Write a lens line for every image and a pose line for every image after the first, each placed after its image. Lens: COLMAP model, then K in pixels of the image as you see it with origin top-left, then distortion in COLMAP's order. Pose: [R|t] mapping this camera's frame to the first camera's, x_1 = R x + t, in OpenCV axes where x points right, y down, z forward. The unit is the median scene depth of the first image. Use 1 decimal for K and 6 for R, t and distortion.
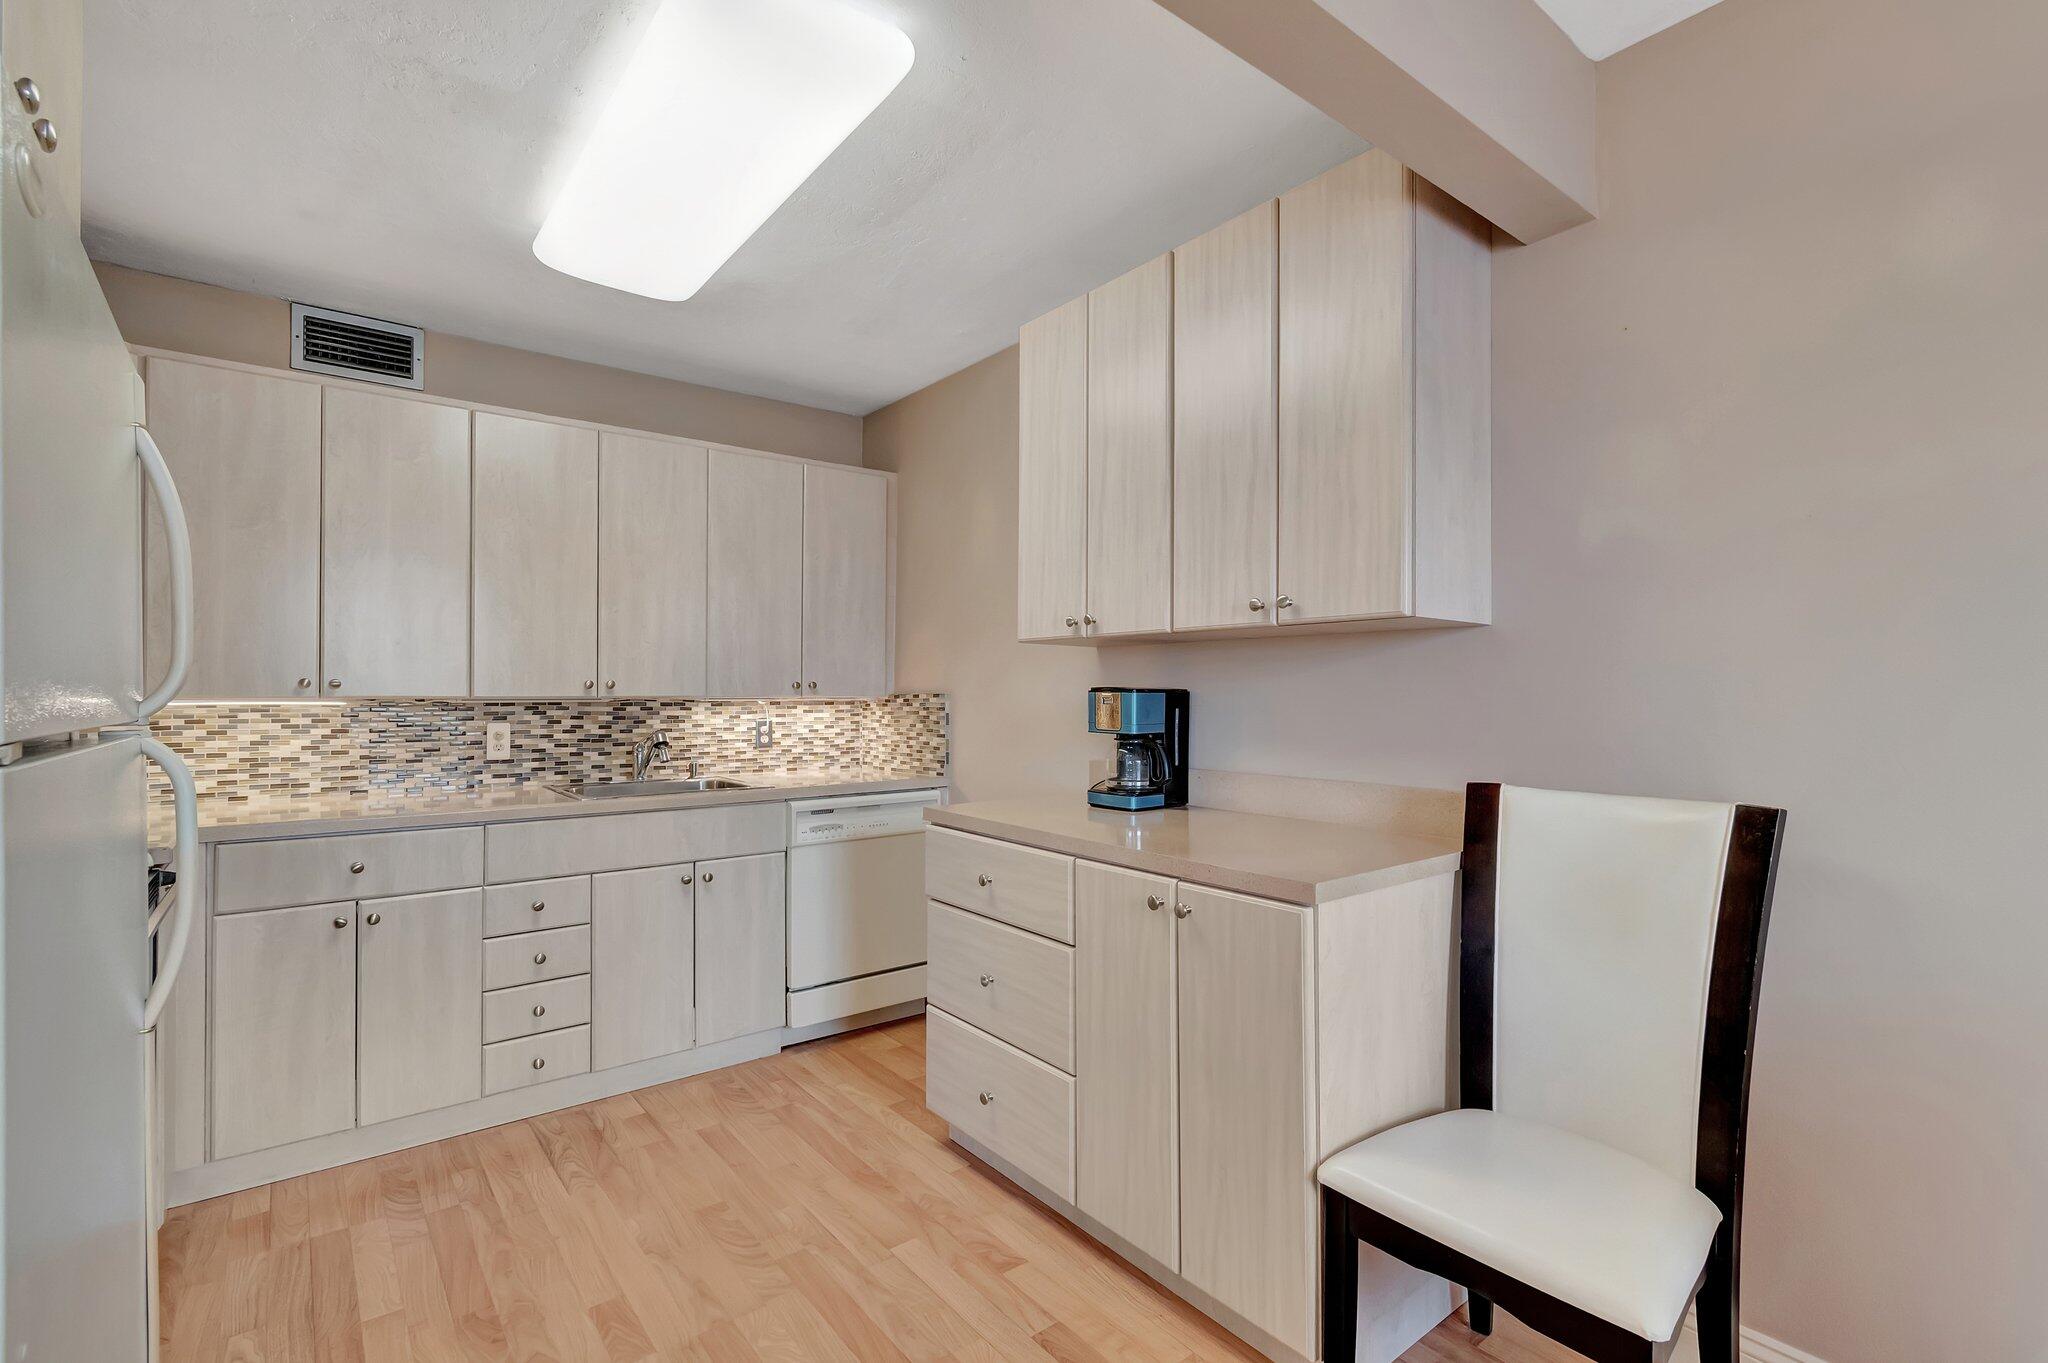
lens RADIAL K [[901.6, 0, 1015.9], [0, 901.6, 676.2], [0, 0, 1]] dist [0.012382, -0.012584]
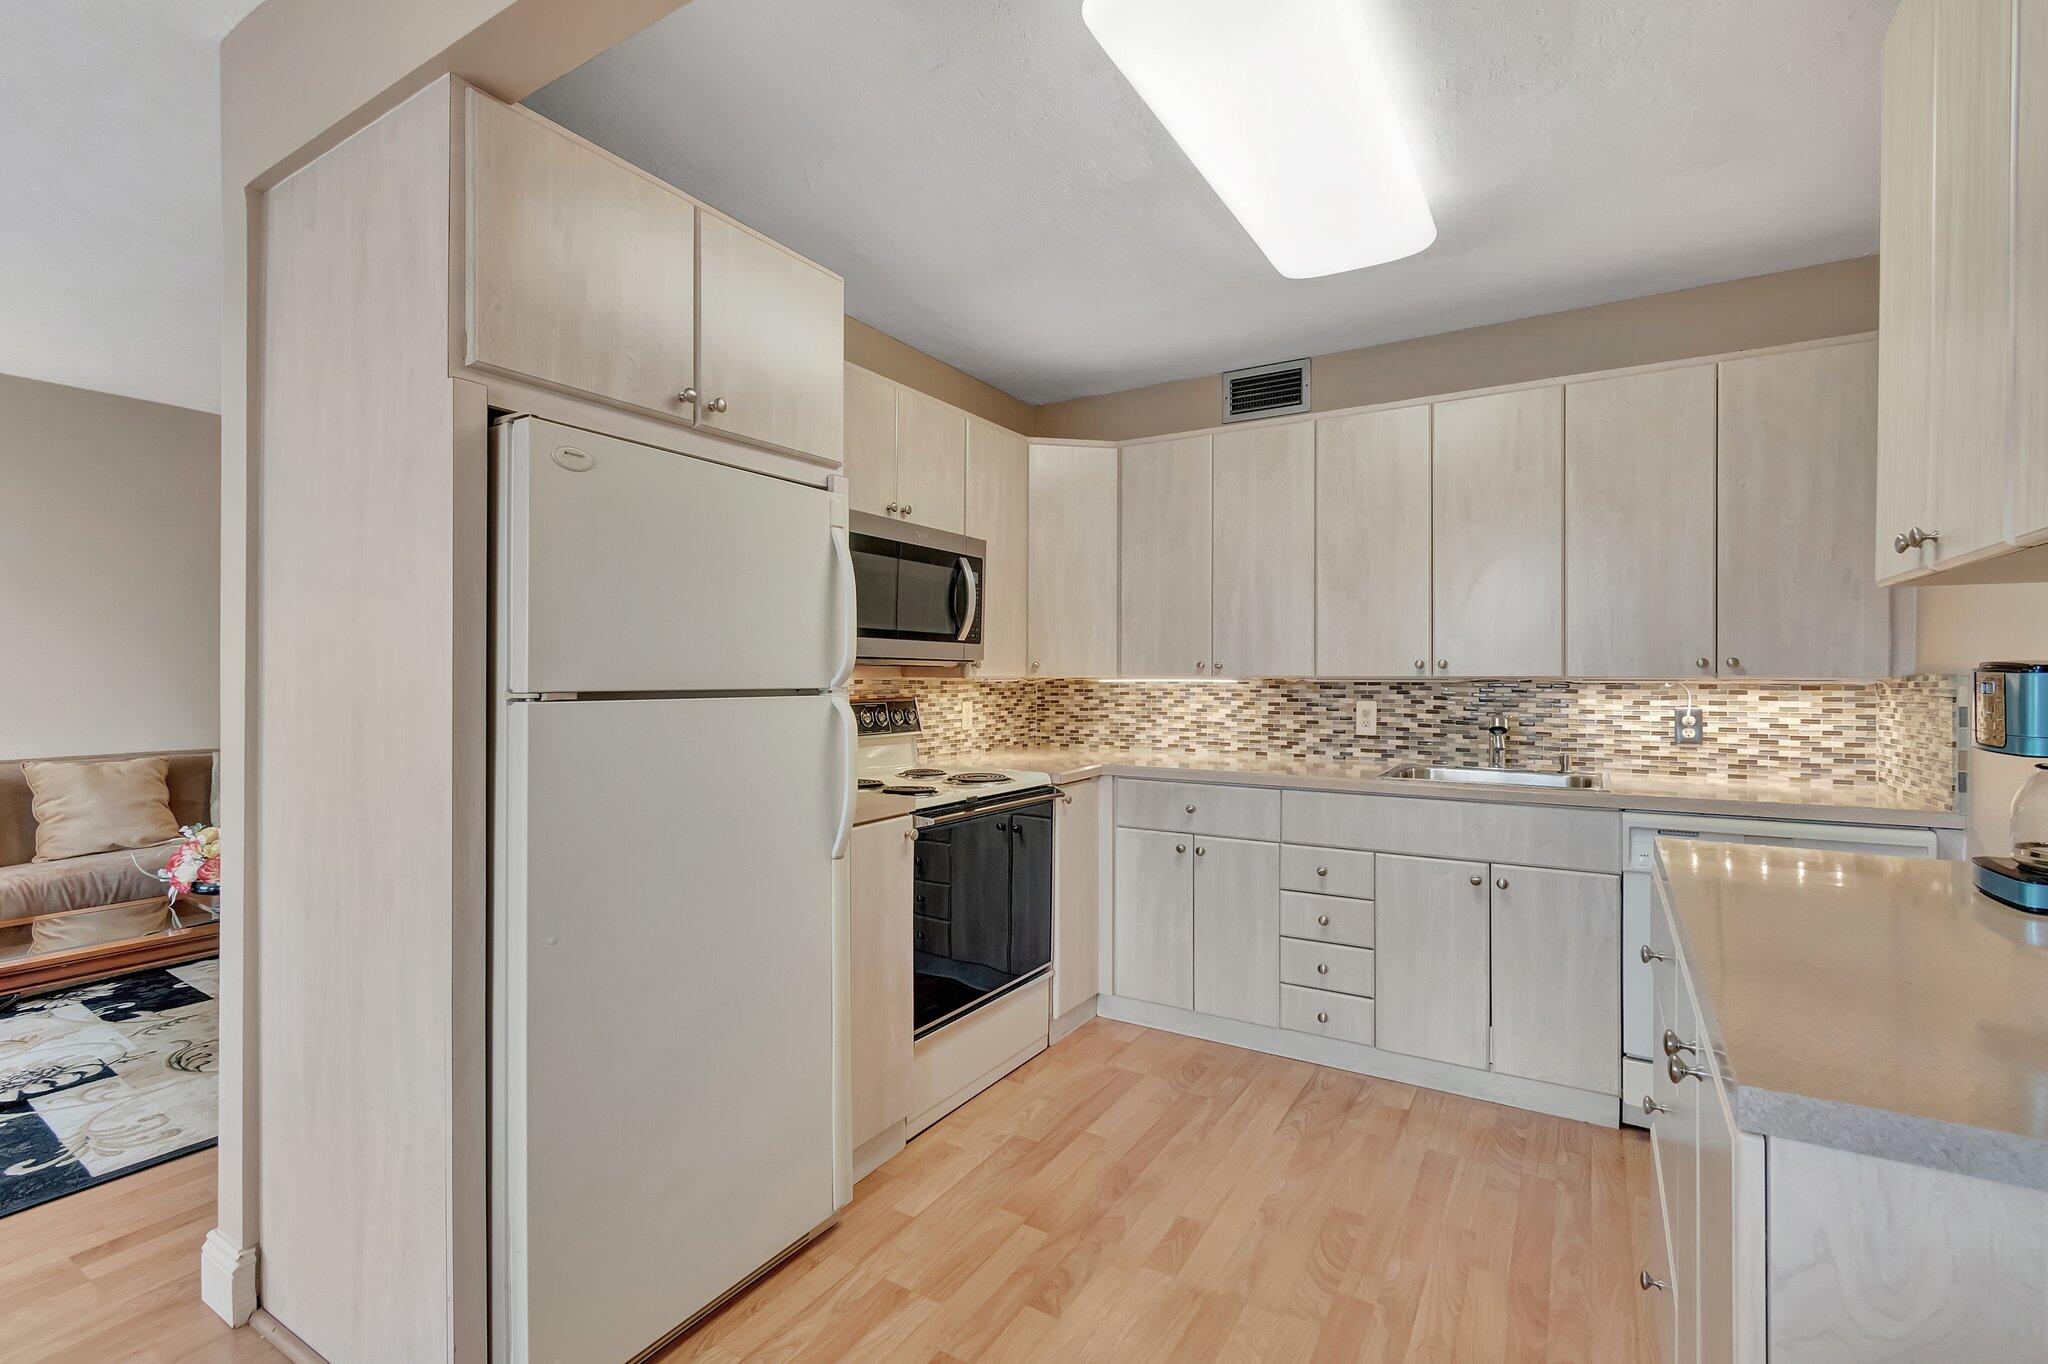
lens RADIAL K [[920.9, 0, 1032.4], [0, 920.9, 665.9], [0, 0, 1]] dist [-0.017180, 0.000002]
pose [[0.348550, -0.007282, -0.937262, 0.312127], [0.017128, 0.999852, -0.001399, 0.004967], [0.937134, -0.015565, 0.348624, 0.251008]]
